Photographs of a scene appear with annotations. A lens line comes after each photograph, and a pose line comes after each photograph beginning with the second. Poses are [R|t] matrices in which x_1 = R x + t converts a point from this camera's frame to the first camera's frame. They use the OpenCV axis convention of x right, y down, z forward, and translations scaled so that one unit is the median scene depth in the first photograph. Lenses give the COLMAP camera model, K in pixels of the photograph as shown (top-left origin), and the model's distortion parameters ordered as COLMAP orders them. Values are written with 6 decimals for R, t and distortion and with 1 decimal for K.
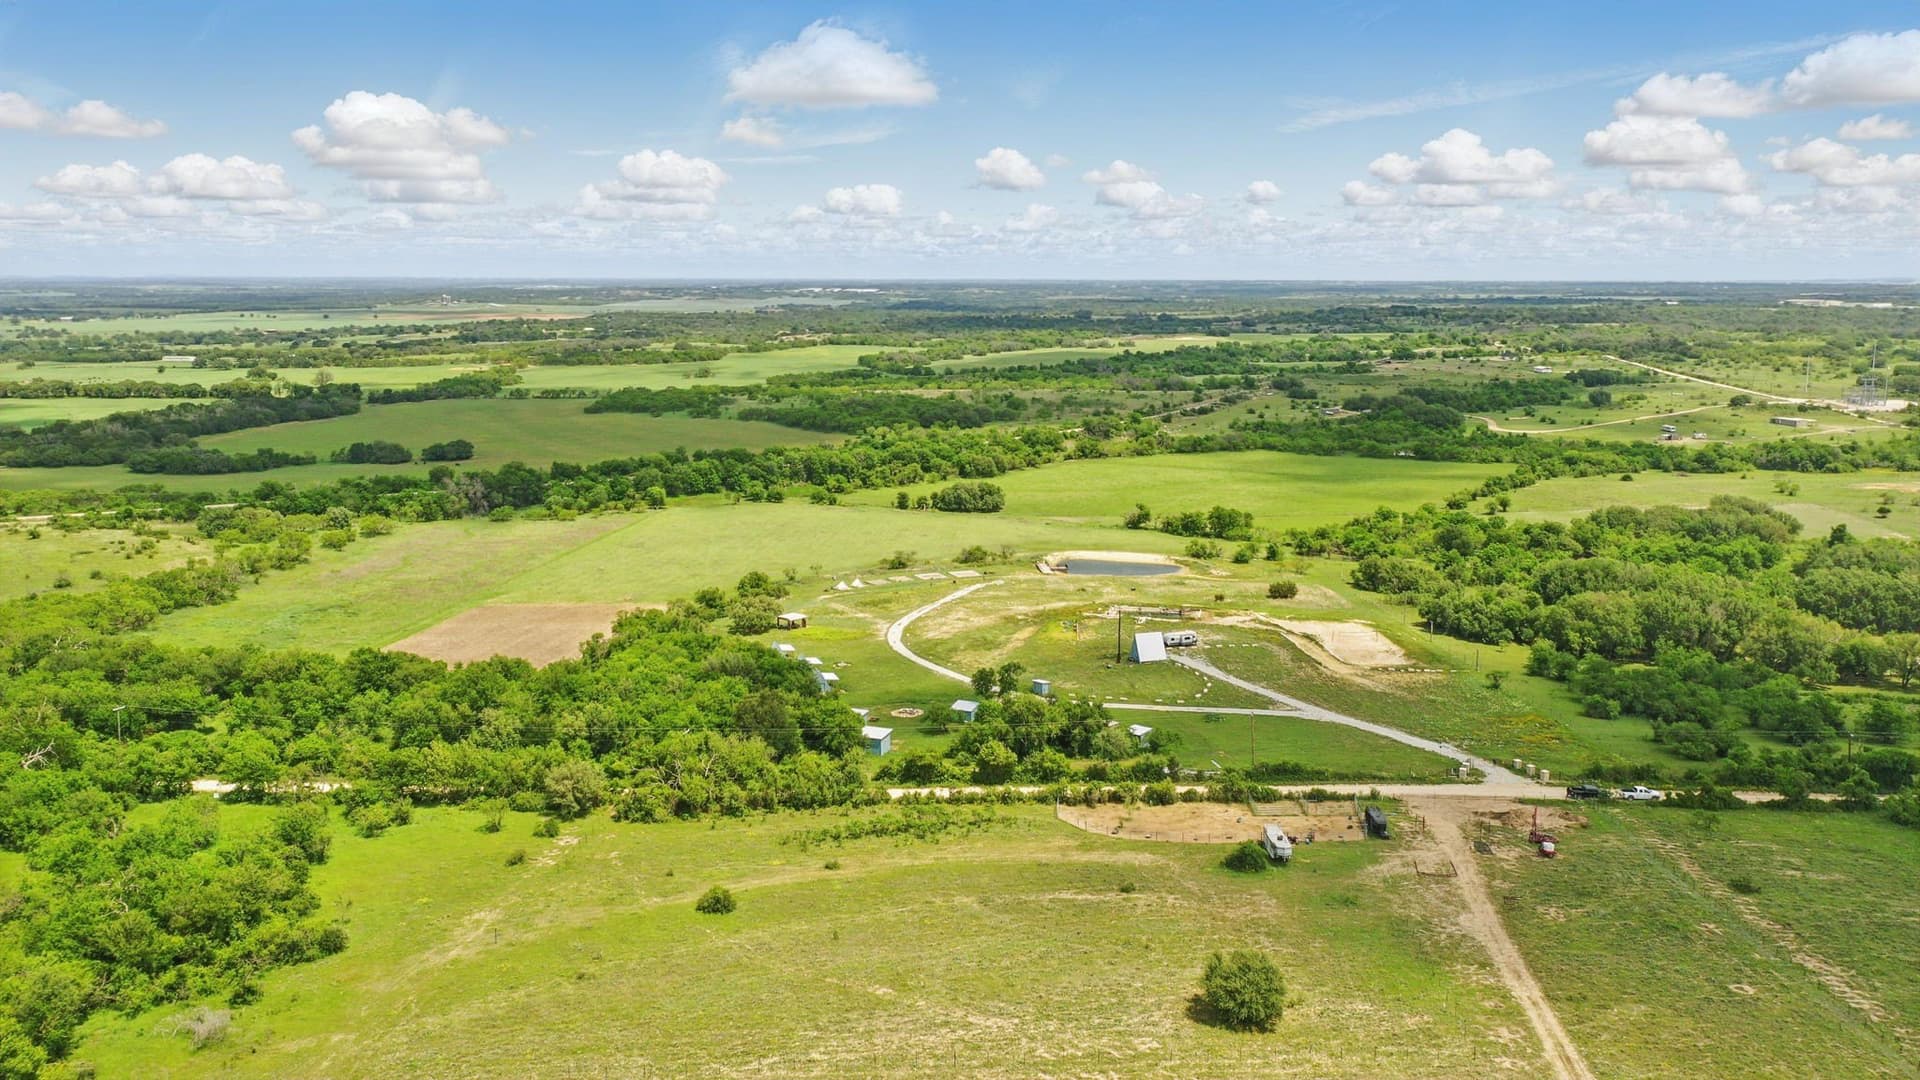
lens RADIAL K [[1500.6, 0, 960.0], [0, 1500.6, 540.0], [0, 0, 1]] dist [-0.005067, 0.000785]
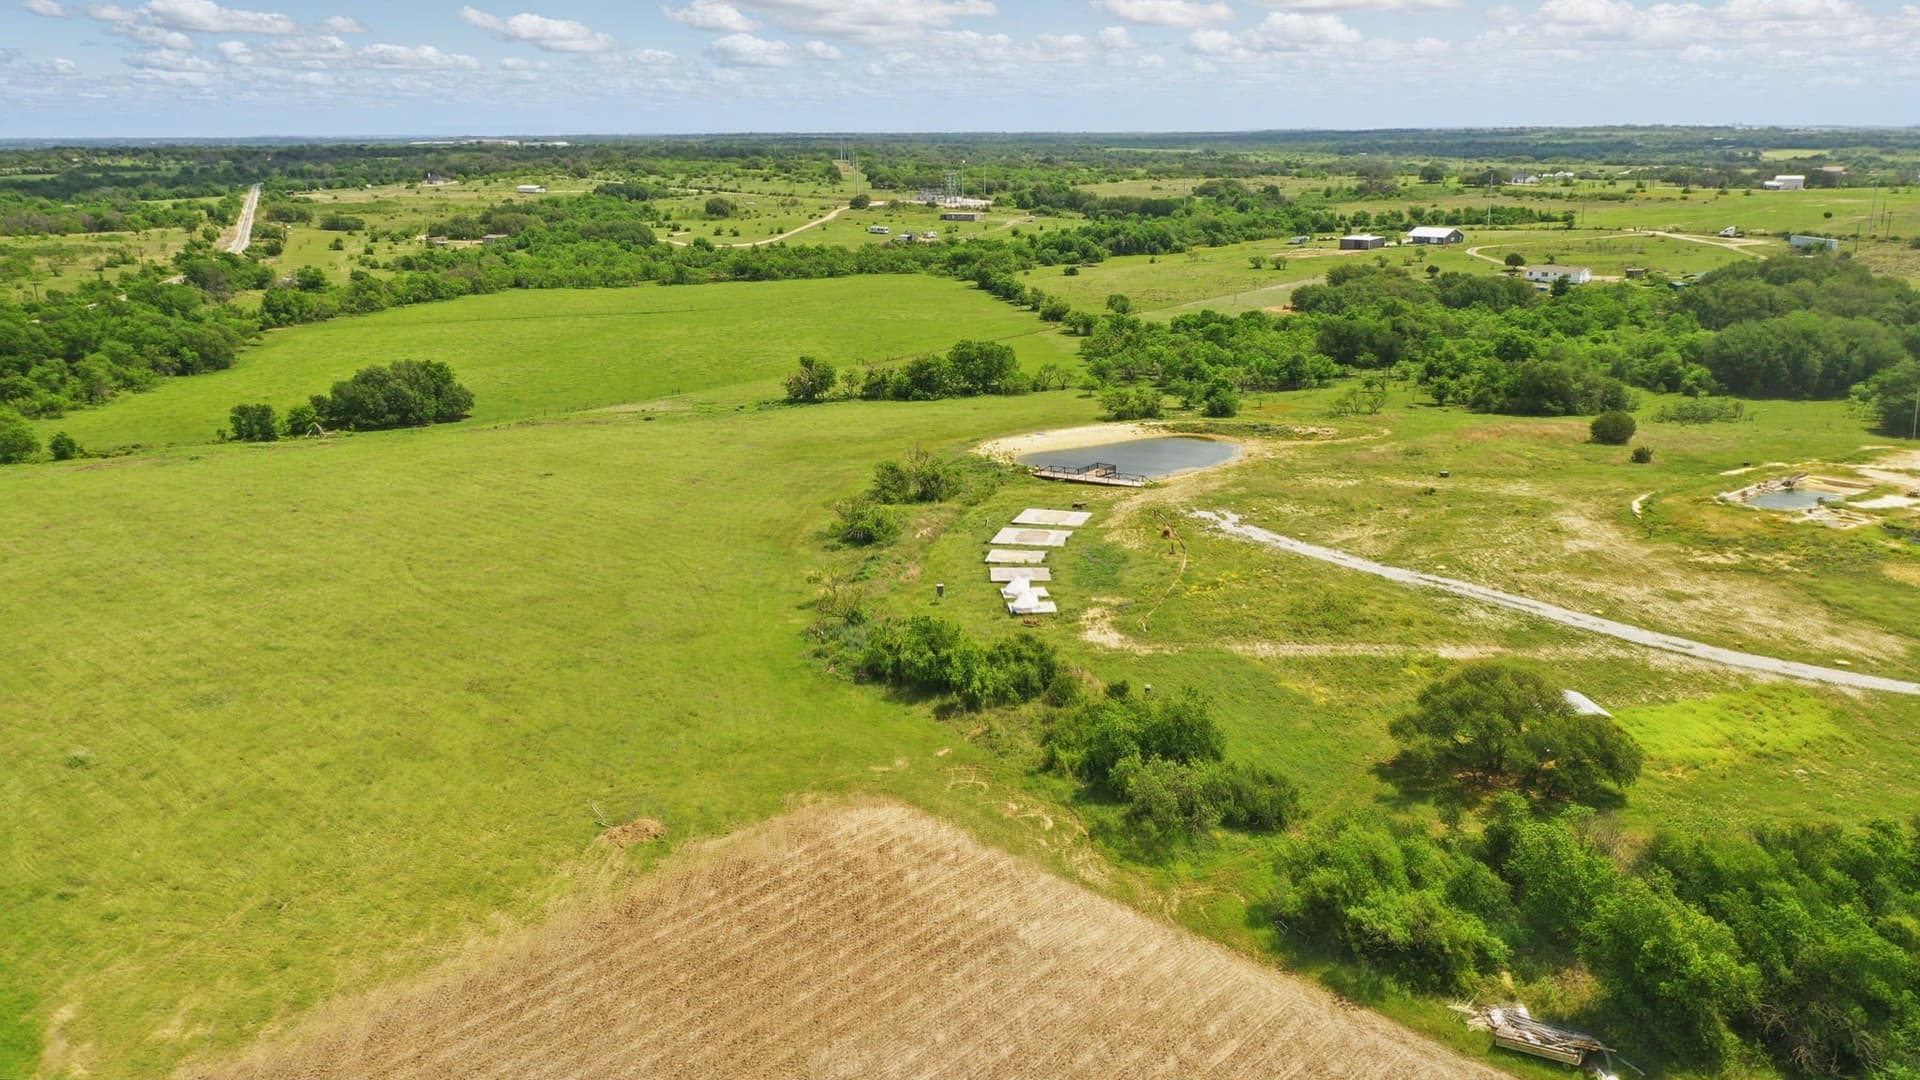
lens RADIAL K [[1562.8, 0, 960.0], [0, 1562.8, 540.0], [0, 0, 1]] dist [0.000374, 0.000109]
pose [[0.632291, -0.198258, 0.748934, -0.478741], [0.139084, 0.980044, 0.142016, -0.052854], [-0.762144, 0.014370, 0.647248, 0.978462]]
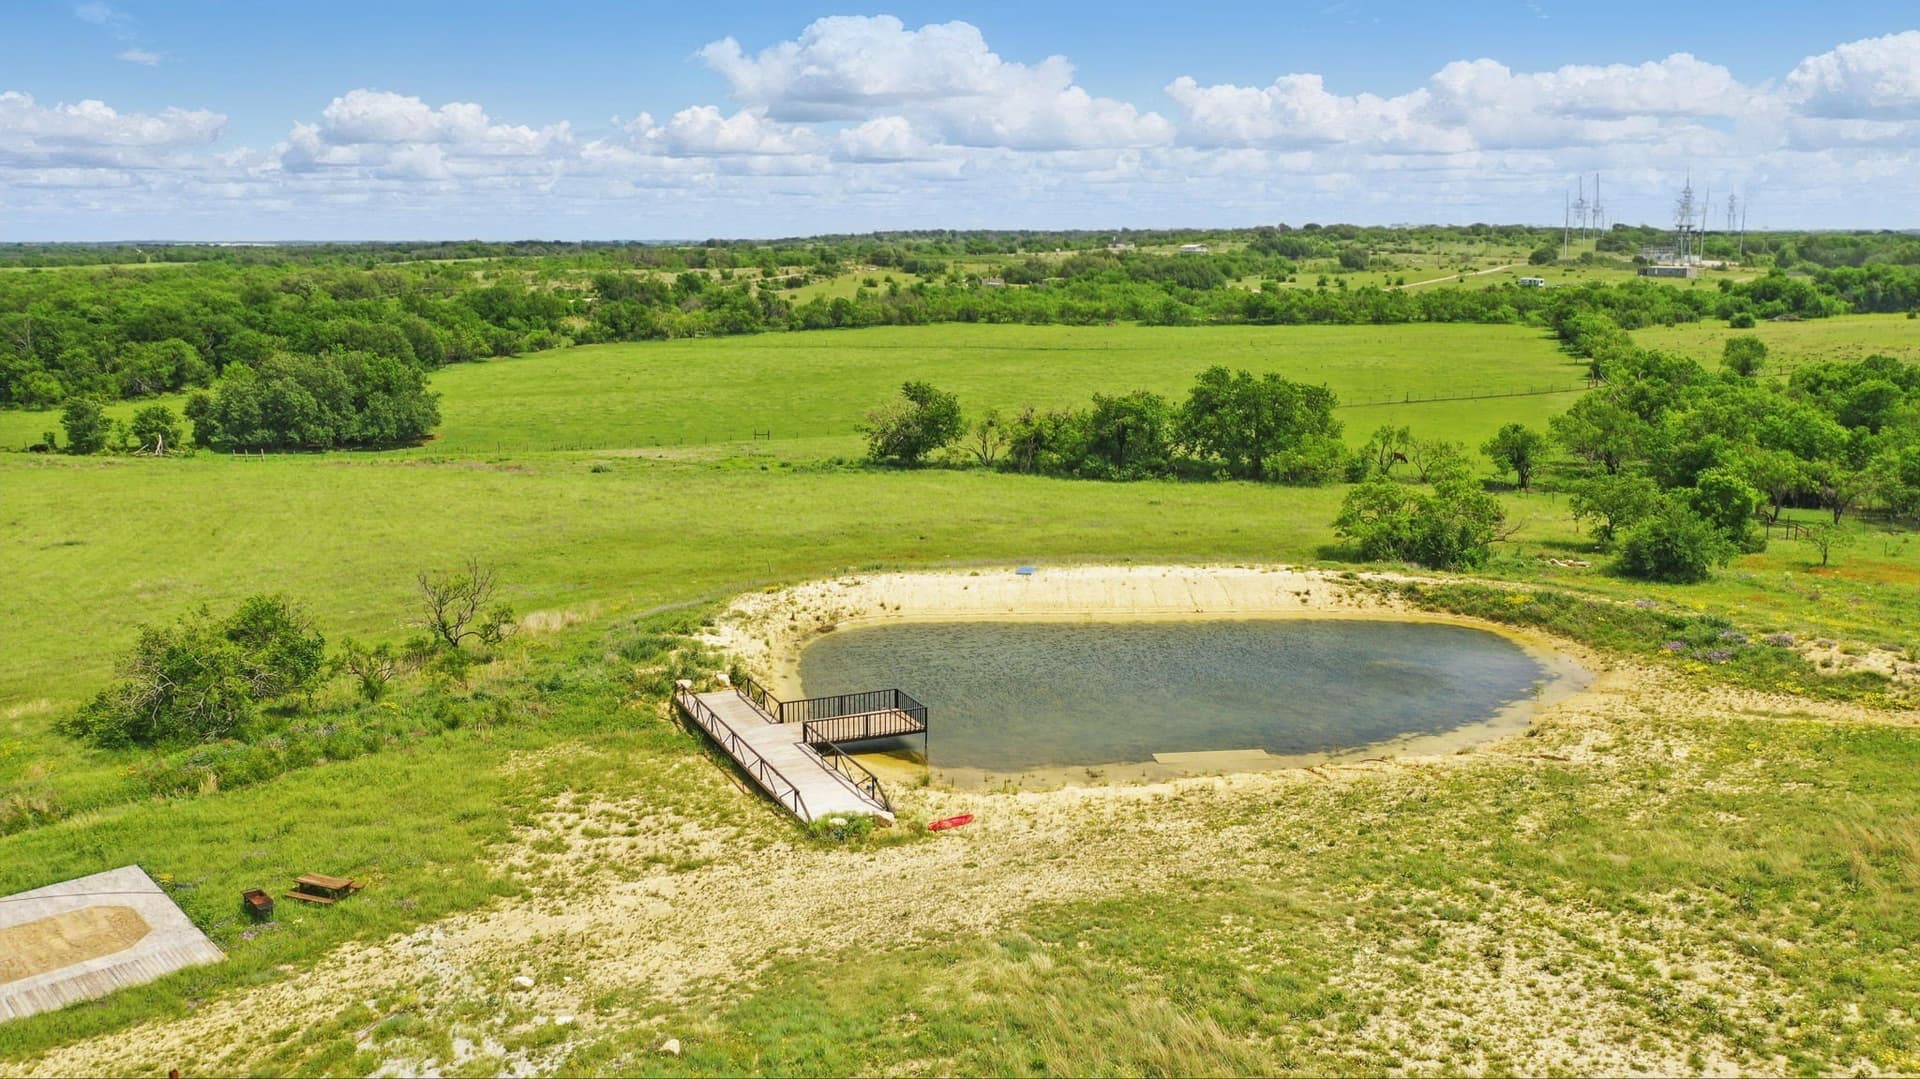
lens RADIAL K [[1500.6, 0, 960.0], [0, 1500.6, 539.5], [0, 0, 1]] dist [-0.005067, 0.000785]
pose [[0.935300, -0.072132, 0.346426, 0.038087], [0.064832, 0.997363, 0.032632, -0.003696], [-0.347866, -0.008061, 0.937510, 1.198211]]
